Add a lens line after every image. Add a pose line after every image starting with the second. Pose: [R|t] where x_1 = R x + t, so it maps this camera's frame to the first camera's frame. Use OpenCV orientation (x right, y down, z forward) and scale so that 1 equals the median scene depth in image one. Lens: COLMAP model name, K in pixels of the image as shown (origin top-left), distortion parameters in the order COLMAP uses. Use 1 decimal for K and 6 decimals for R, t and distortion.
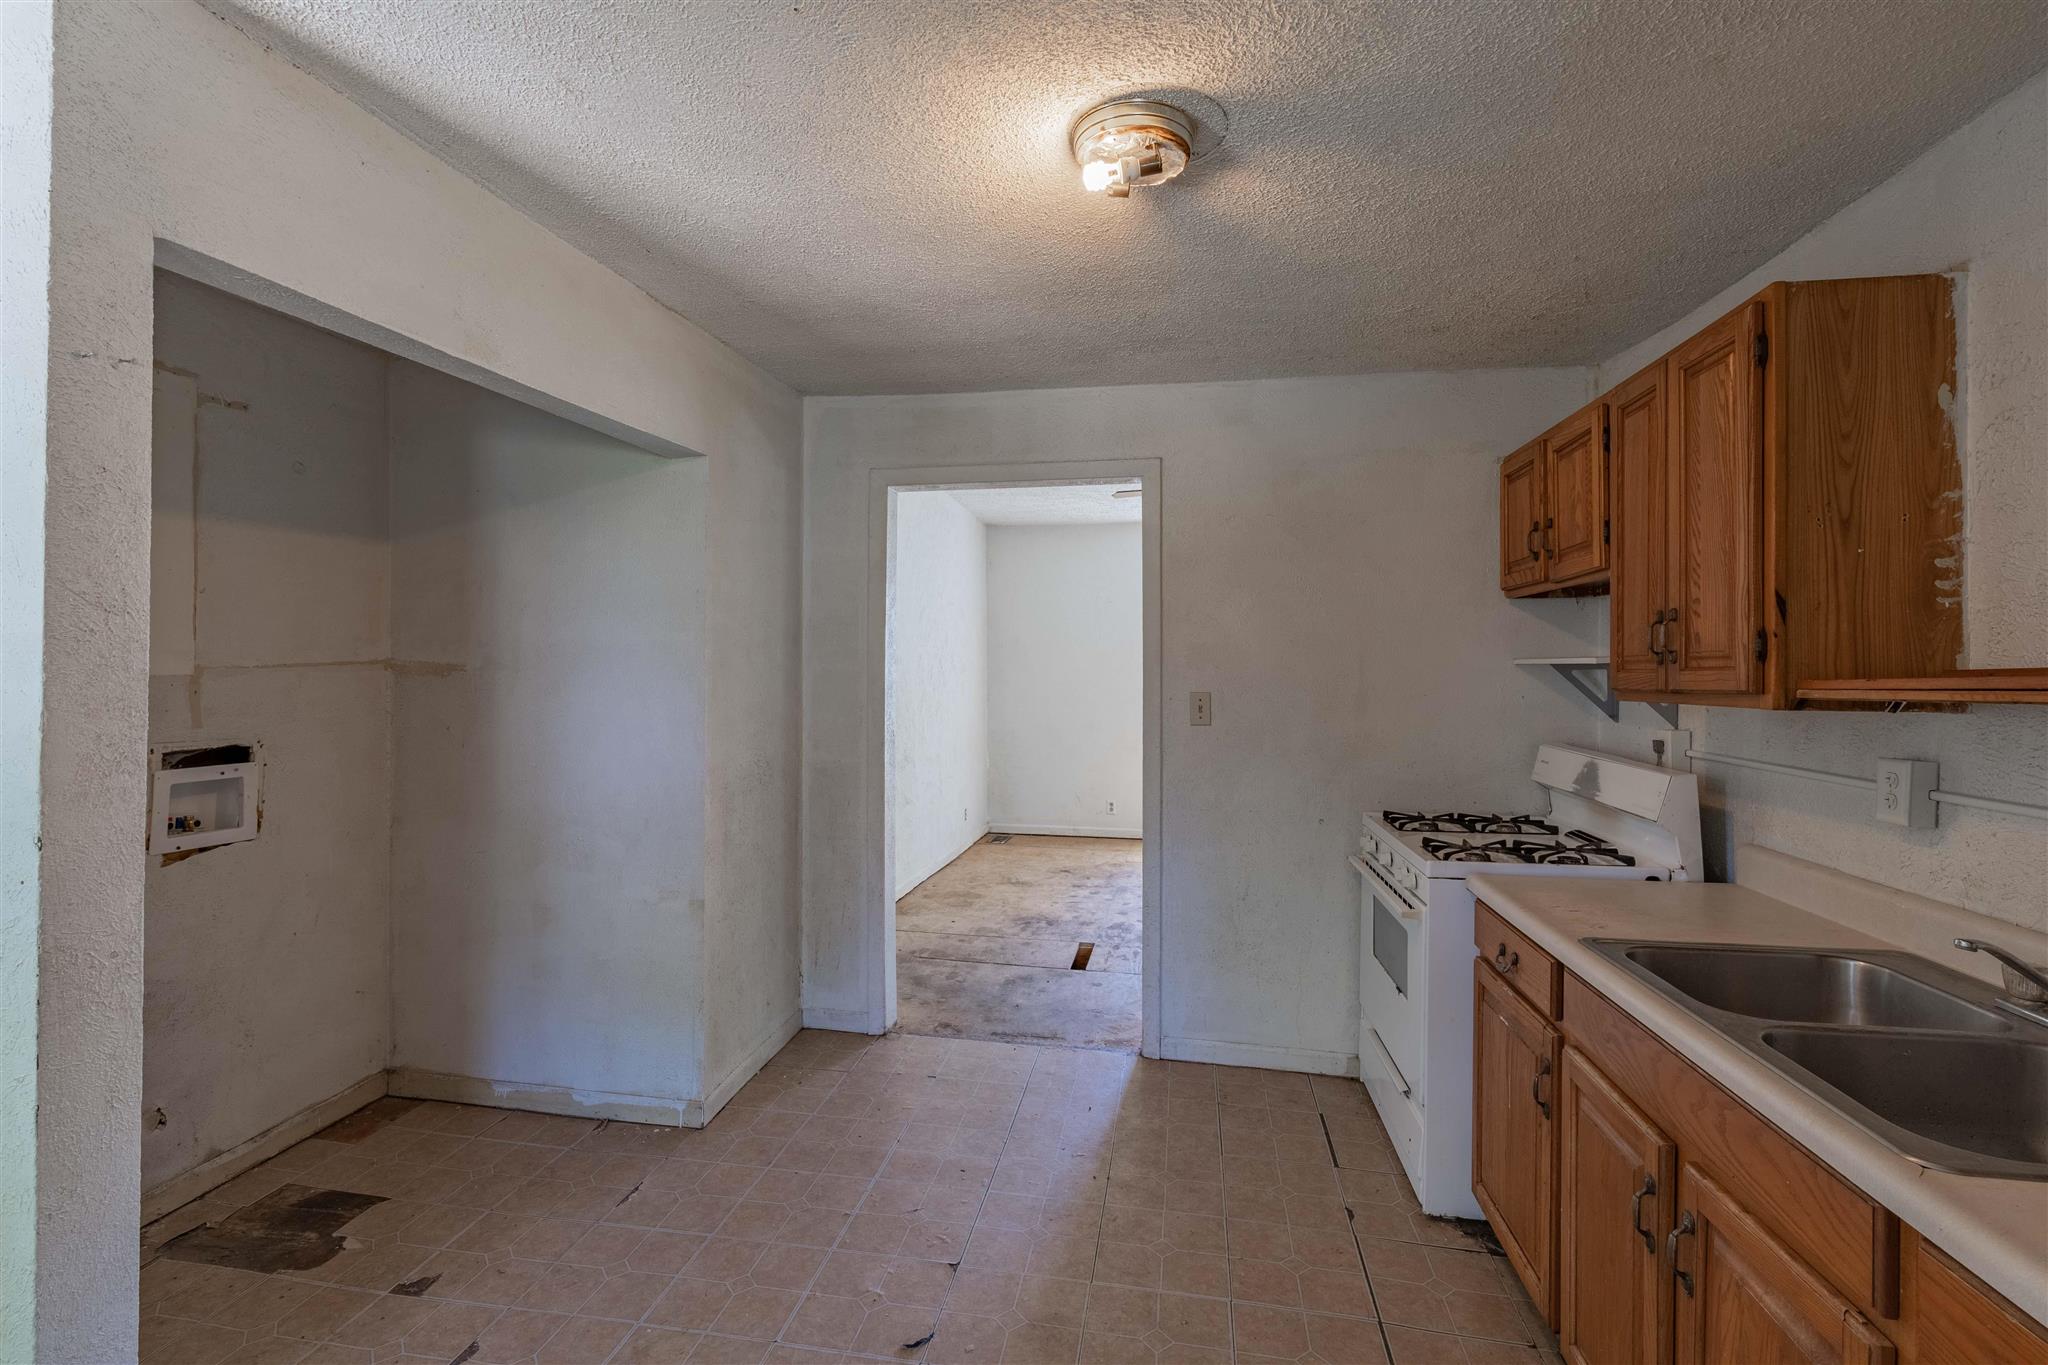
lens RADIAL K [[932.3, 0, 1025.1], [0, 932.3, 672.7], [0, 0, 1]] dist [-0.002458, 0.000084]
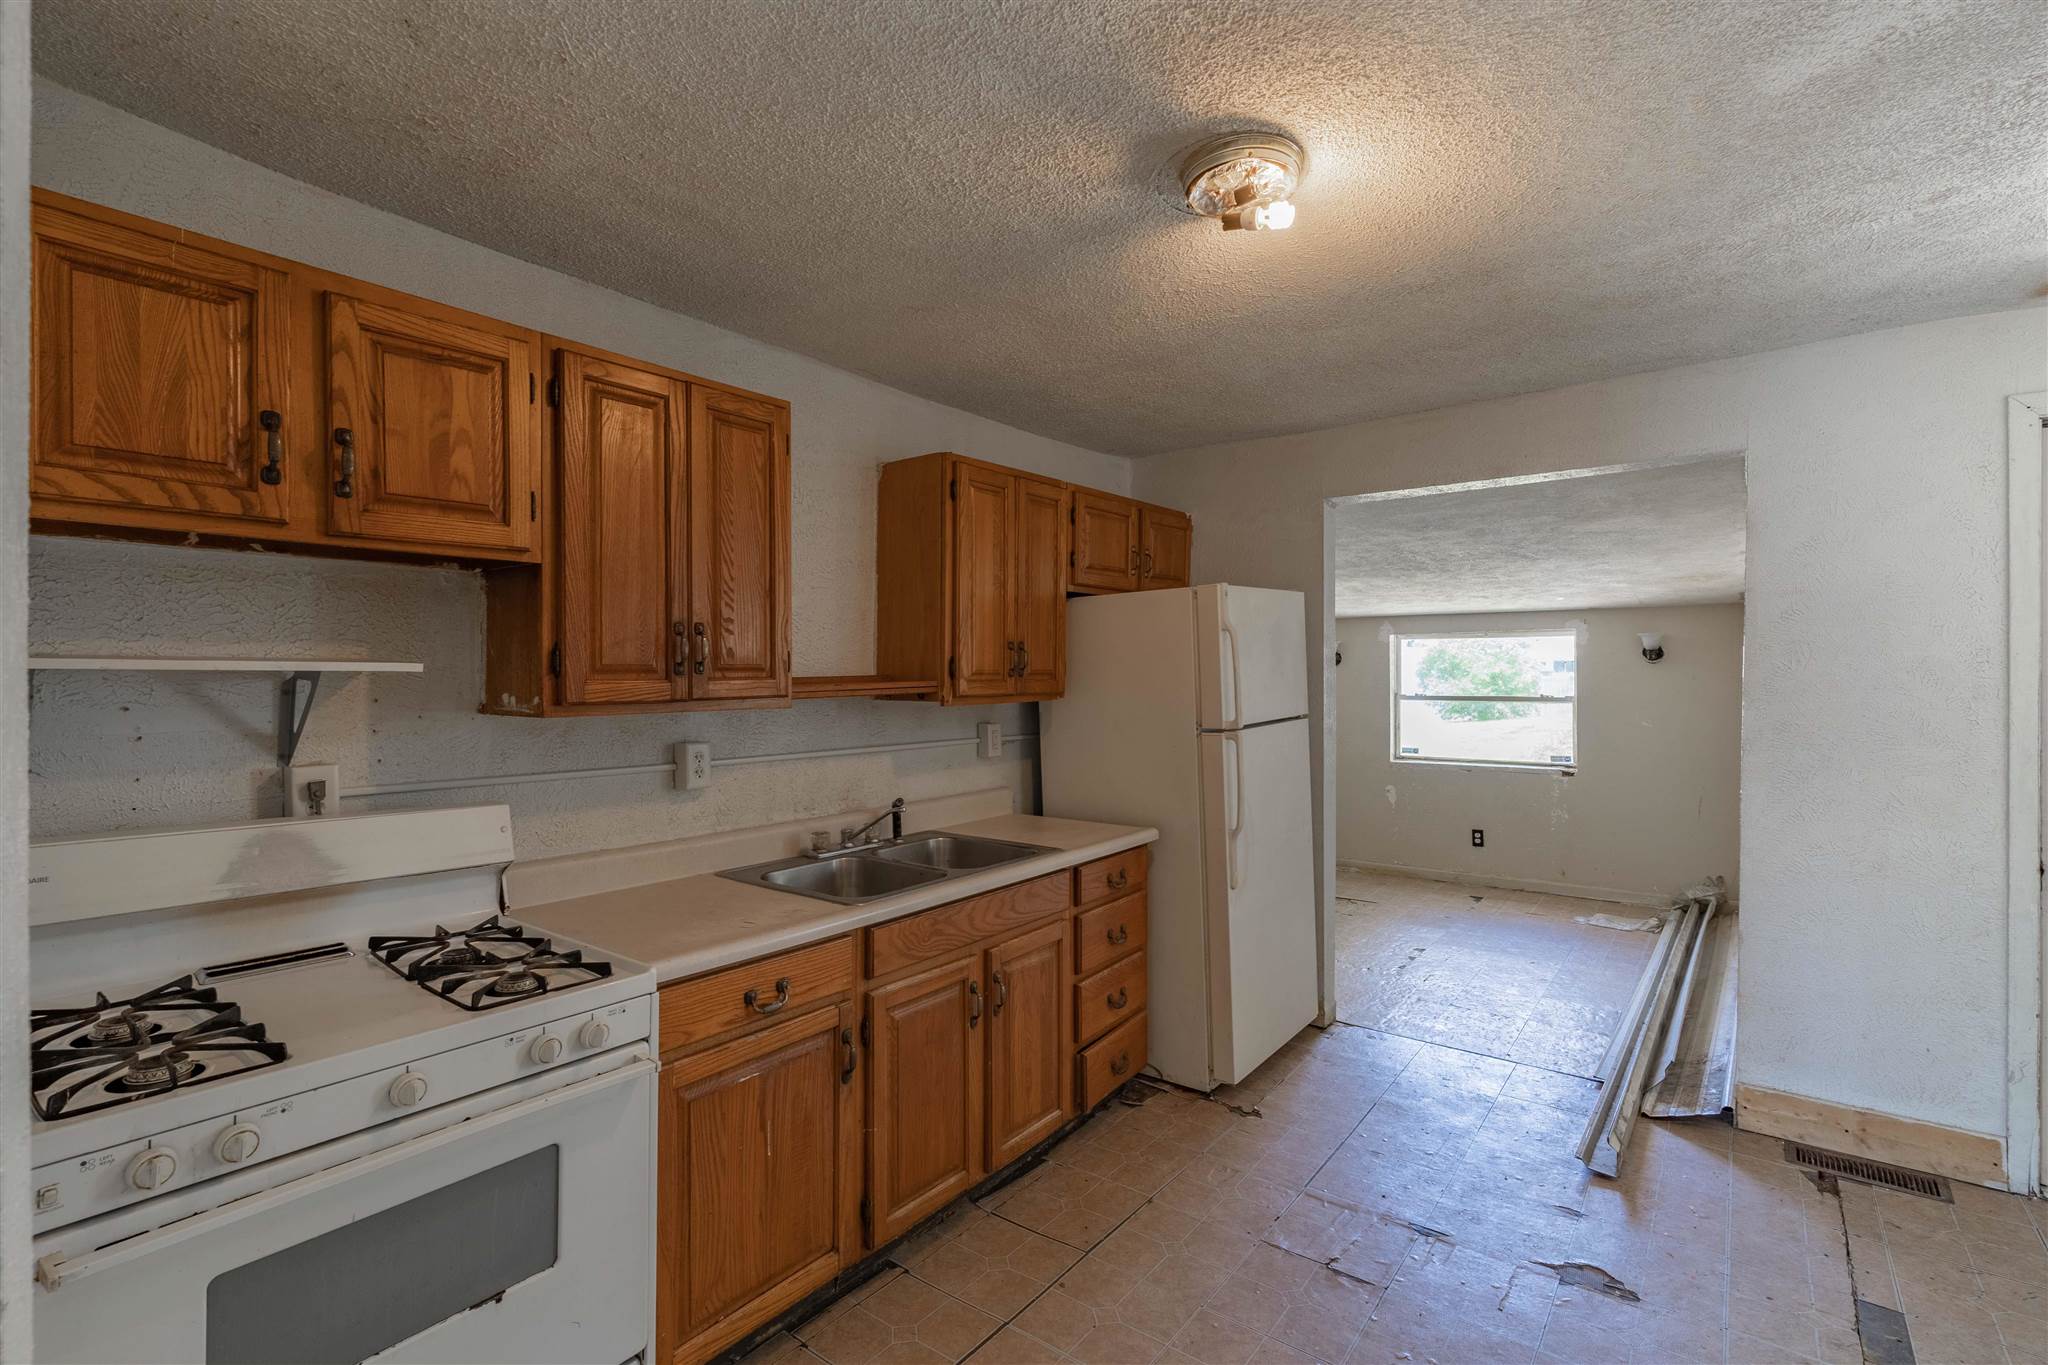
lens RADIAL K [[932.3, 0, 1028.2], [0, 932.3, 683.0], [0, 0, 1]] dist [-0.002458, 0.000084]
pose [[-0.890238, -0.004609, 0.455472, -0.333215], [-0.000189, 0.999952, 0.009748, -0.022776], [-0.455496, 0.008592, -0.890197, 4.240490]]
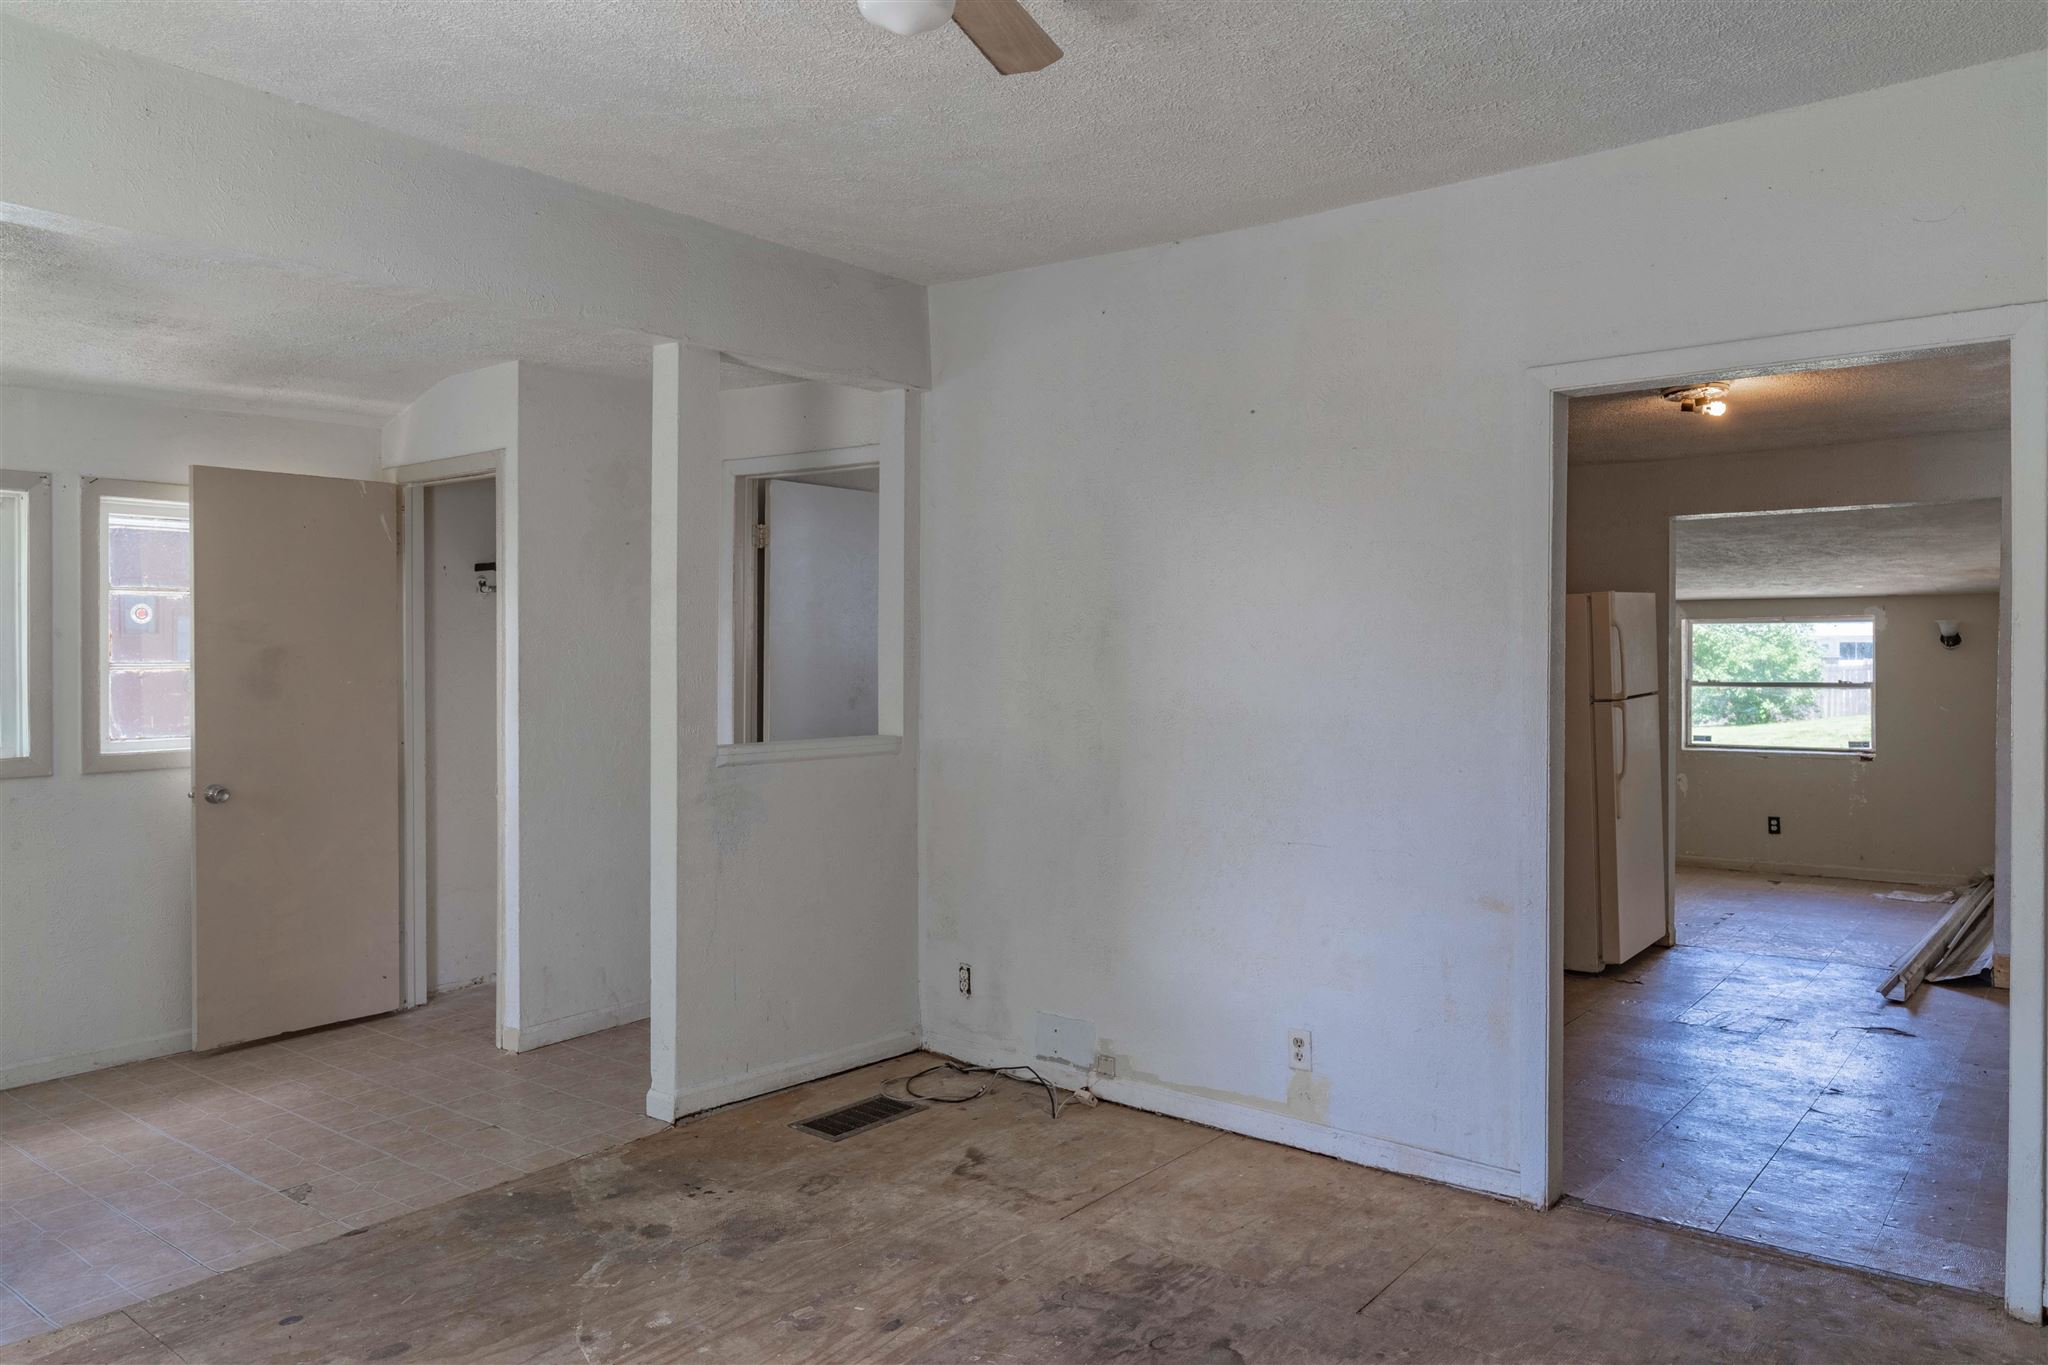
lens RADIAL K [[1413.1, 0, 1024.4], [0, 1413.1, 671.9], [0, 0, 1]] dist [0.008251, -0.001495]
pose [[-0.887565, -0.005935, 0.460645, -0.164242], [-0.002308, 0.999962, 0.008437, -0.014141], [-0.460677, 0.006425, -0.887545, 6.768650]]
